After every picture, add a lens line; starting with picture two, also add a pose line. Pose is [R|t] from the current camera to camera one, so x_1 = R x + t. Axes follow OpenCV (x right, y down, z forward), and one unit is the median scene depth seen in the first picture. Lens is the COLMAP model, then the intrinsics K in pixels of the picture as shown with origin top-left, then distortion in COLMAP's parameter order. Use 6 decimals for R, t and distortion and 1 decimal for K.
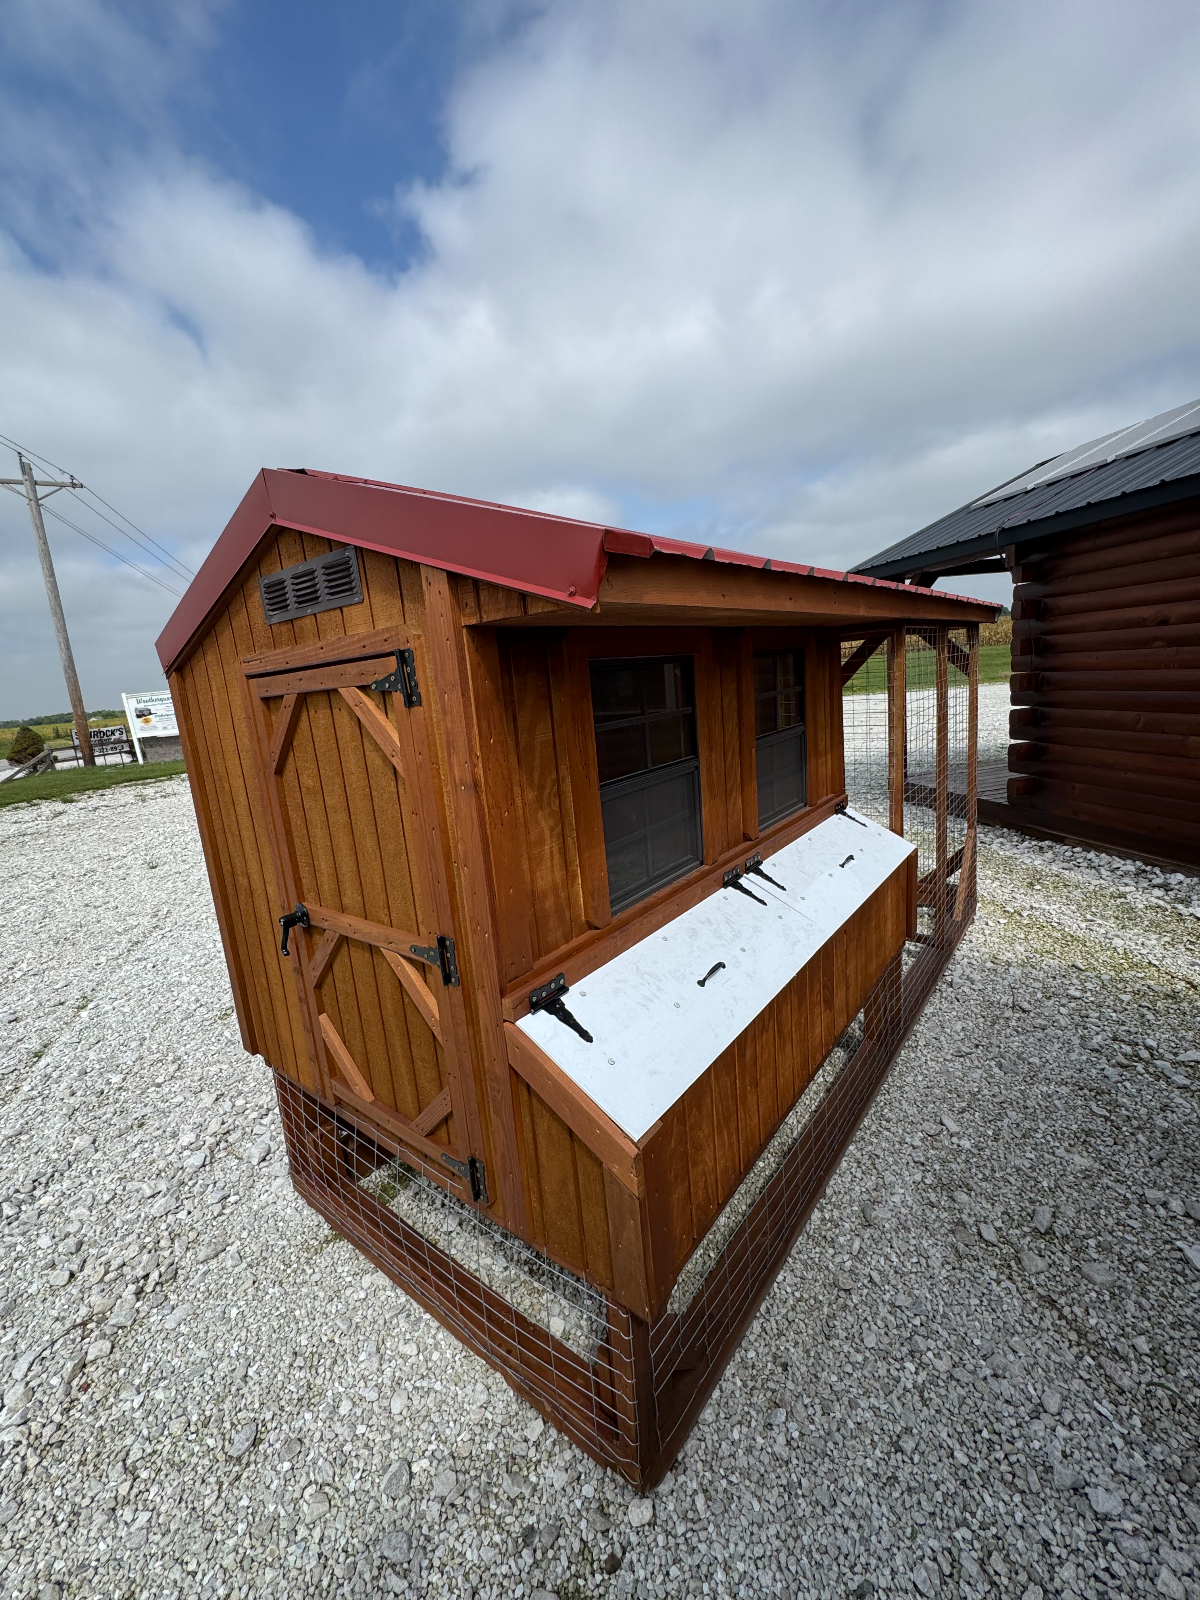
lens RADIAL K [[643.1, 0, 600.9], [0, 643.1, 803.2], [0, 0, 1]] dist [-0.003925, 0.000185]
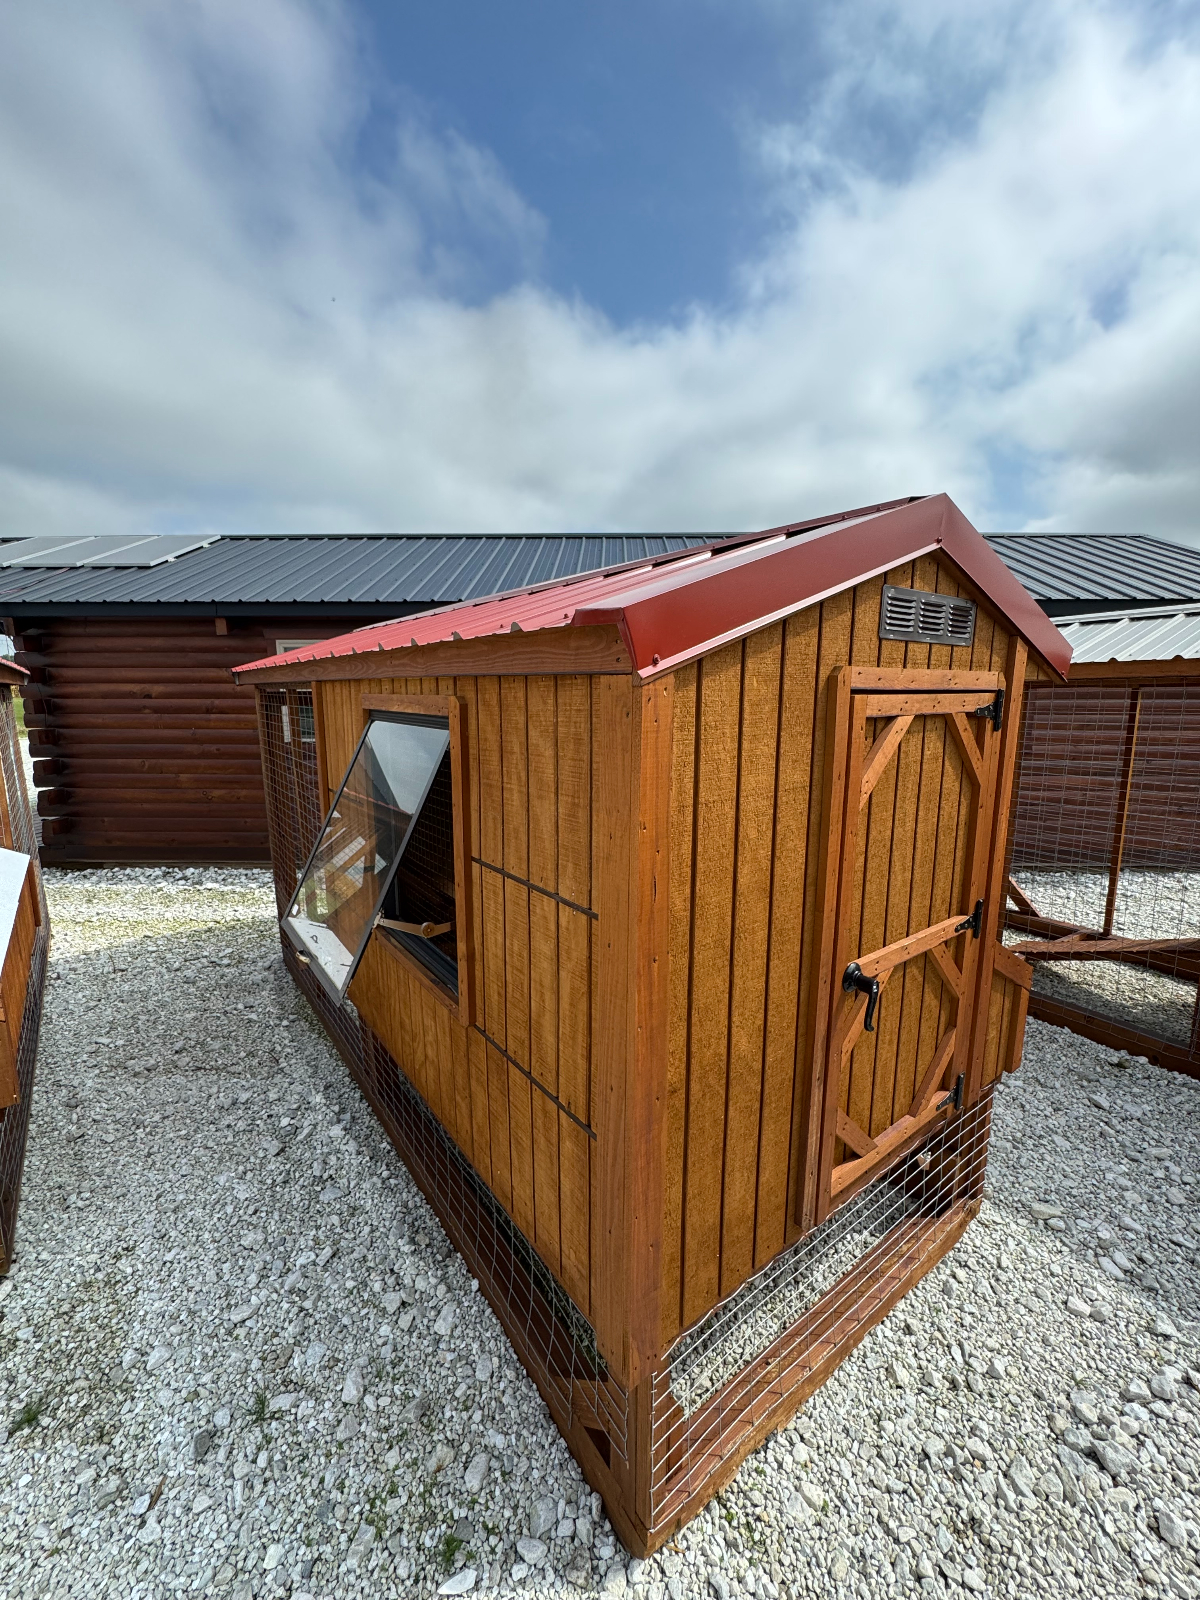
lens RADIAL K [[643.1, 0, 598.6], [0, 643.1, 799.9], [0, 0, 1]] dist [-0.003925, 0.000185]
pose [[0.218686, -0.073933, 0.972990, -0.281583], [0.172789, 0.984302, 0.035957, 0.060877], [-0.960375, 0.160259, 0.228028, -0.229424]]
